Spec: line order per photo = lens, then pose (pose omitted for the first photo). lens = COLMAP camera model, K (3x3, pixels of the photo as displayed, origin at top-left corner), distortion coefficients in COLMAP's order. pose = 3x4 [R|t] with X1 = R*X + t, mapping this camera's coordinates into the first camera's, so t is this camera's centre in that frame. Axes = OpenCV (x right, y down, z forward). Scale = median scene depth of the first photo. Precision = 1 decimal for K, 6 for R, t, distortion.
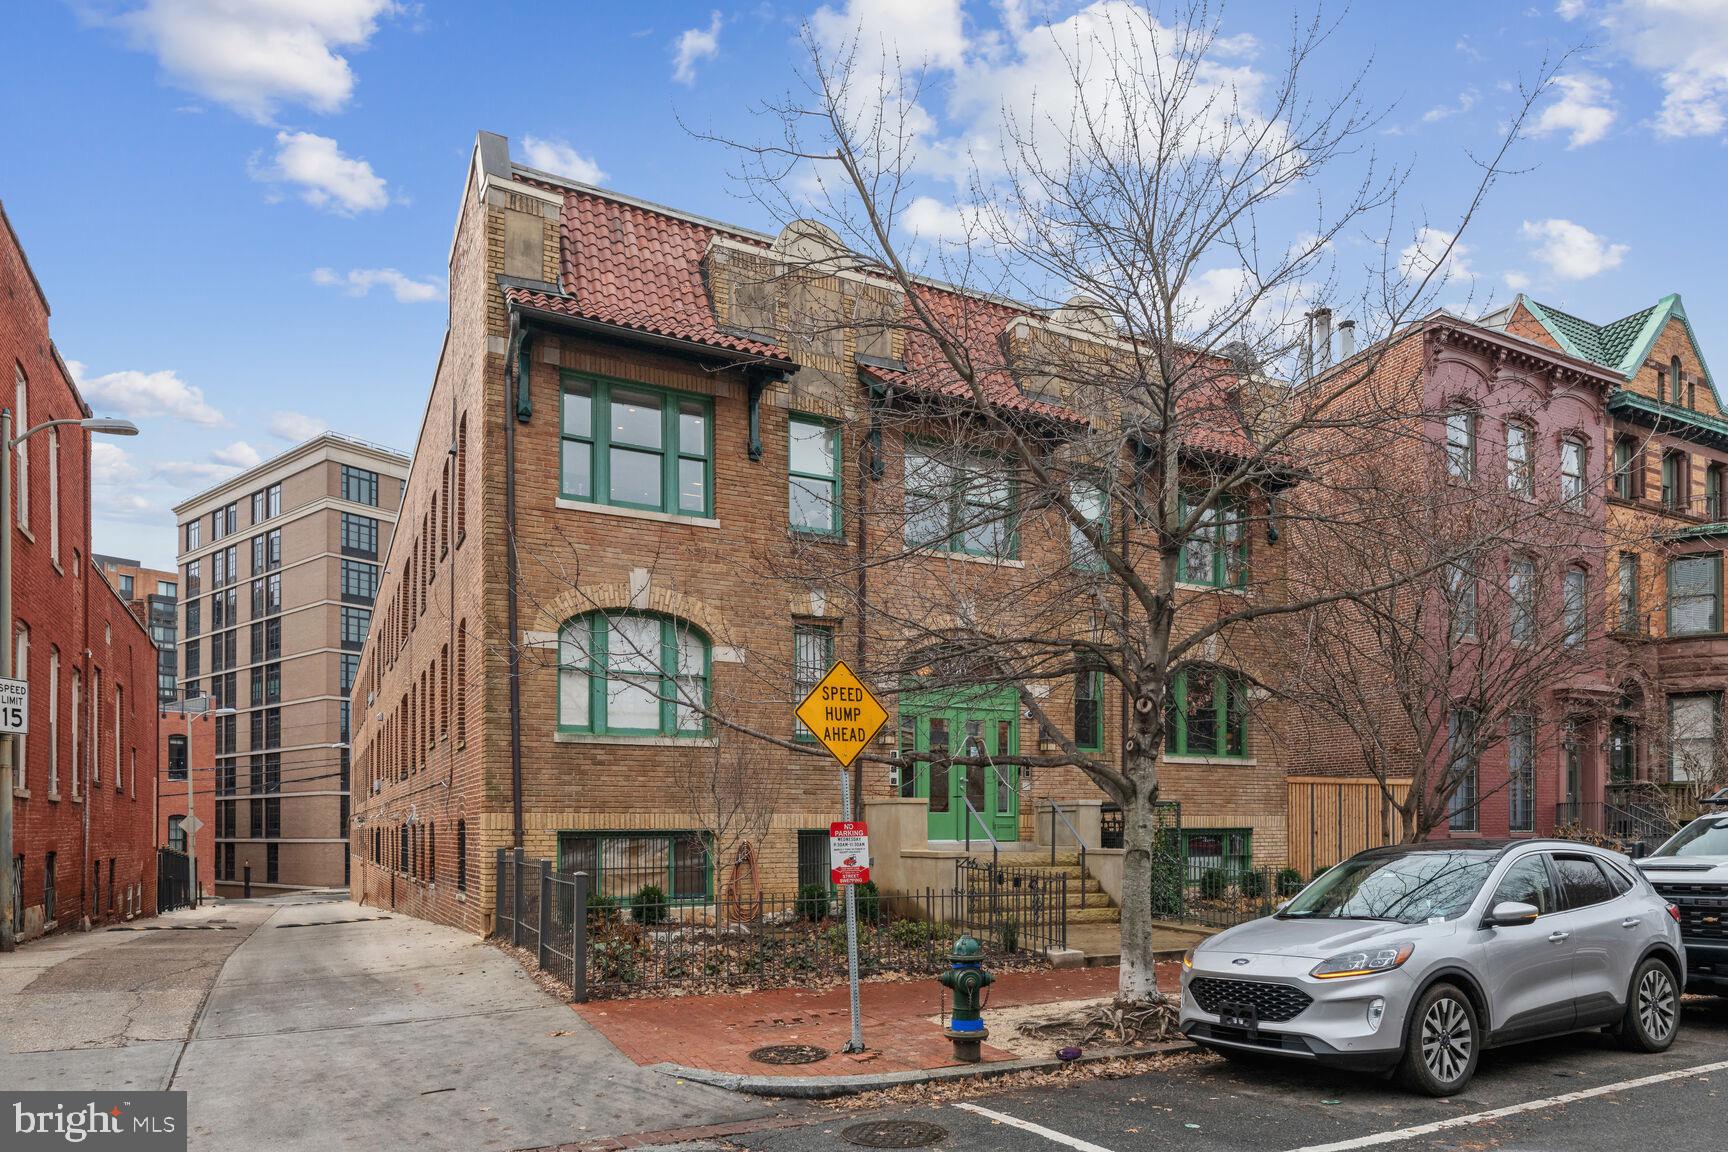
lens RADIAL K [[1047.3, 0, 863.9], [0, 1047.3, 575.8], [0, 0, 1]] dist [0.003465, 0.000129]
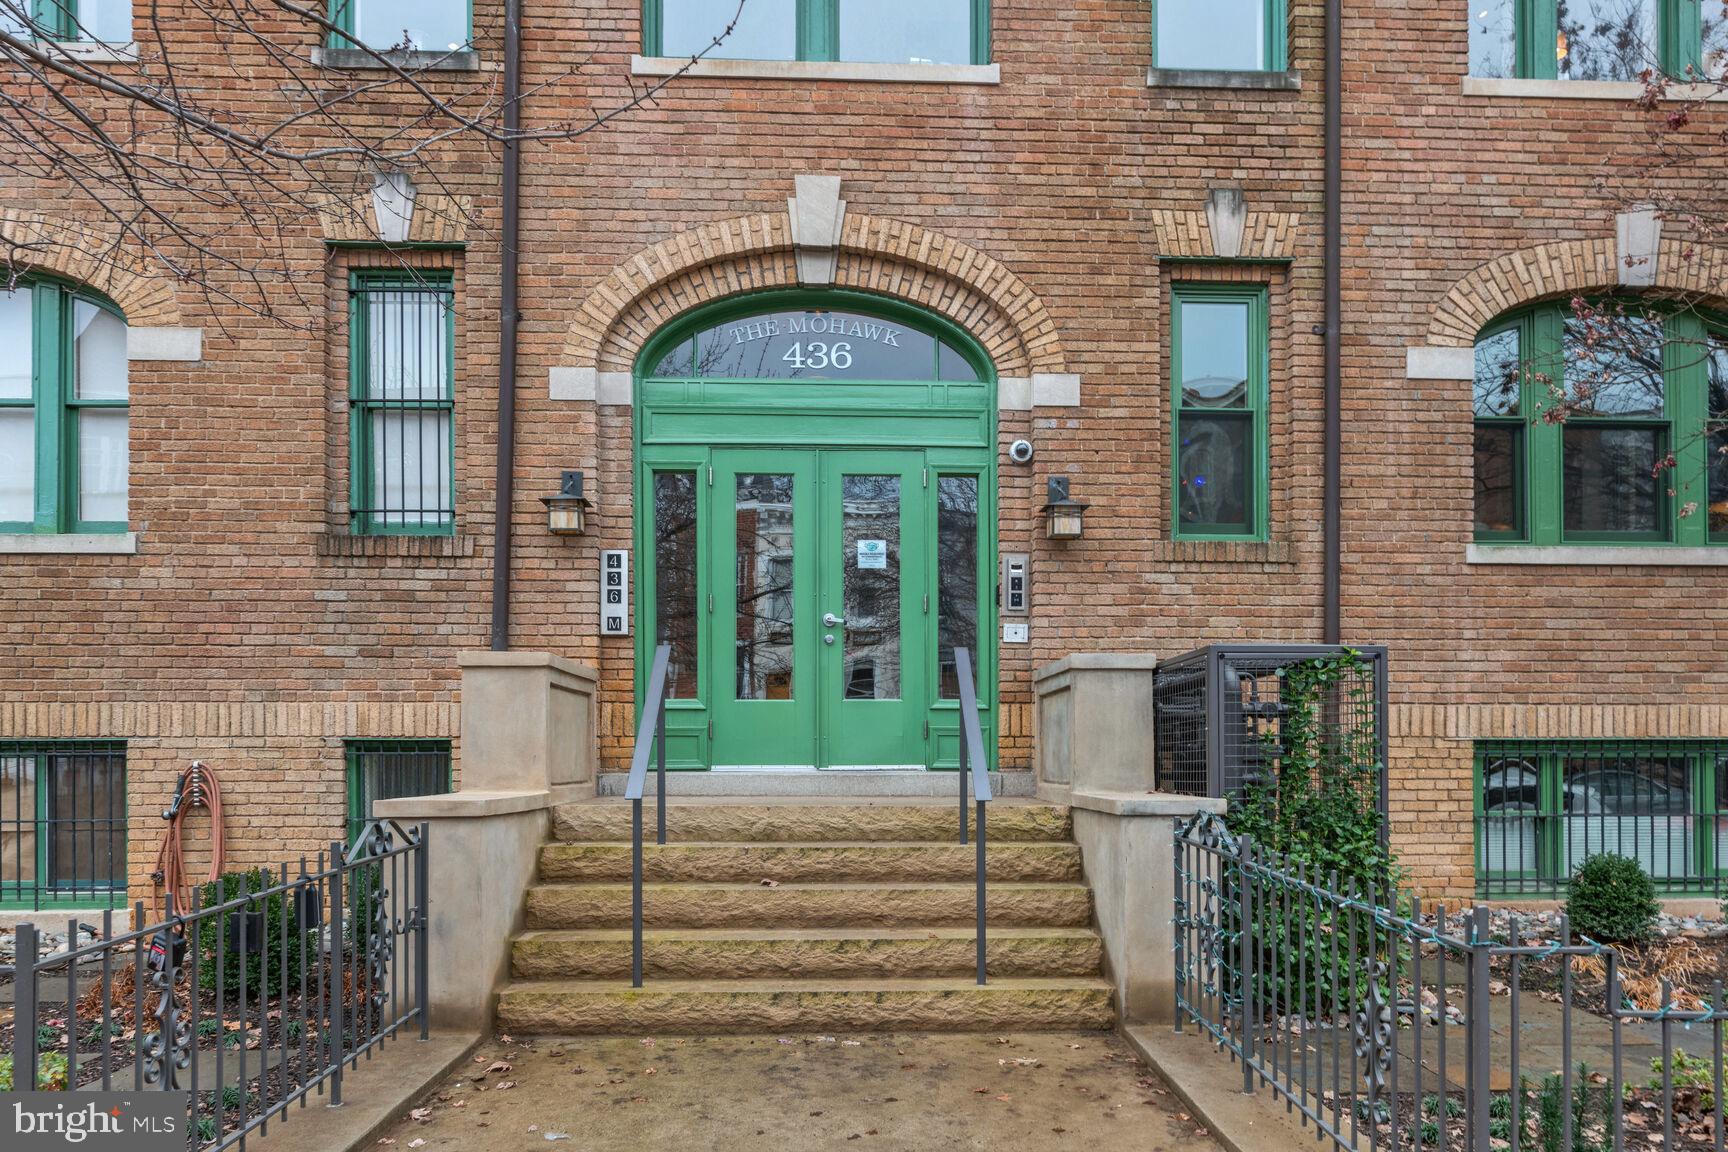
lens RADIAL K [[1196.9, 0, 863.9], [0, 1196.9, 577.5], [0, 0, 1]] dist [-0.004274, -0.000245]
pose [[0.902845, -0.059976, -0.425763, 0.325818], [0.098108, 0.992837, 0.068184, 0.160171], [0.418624, -0.103331, 0.902262, 0.638046]]
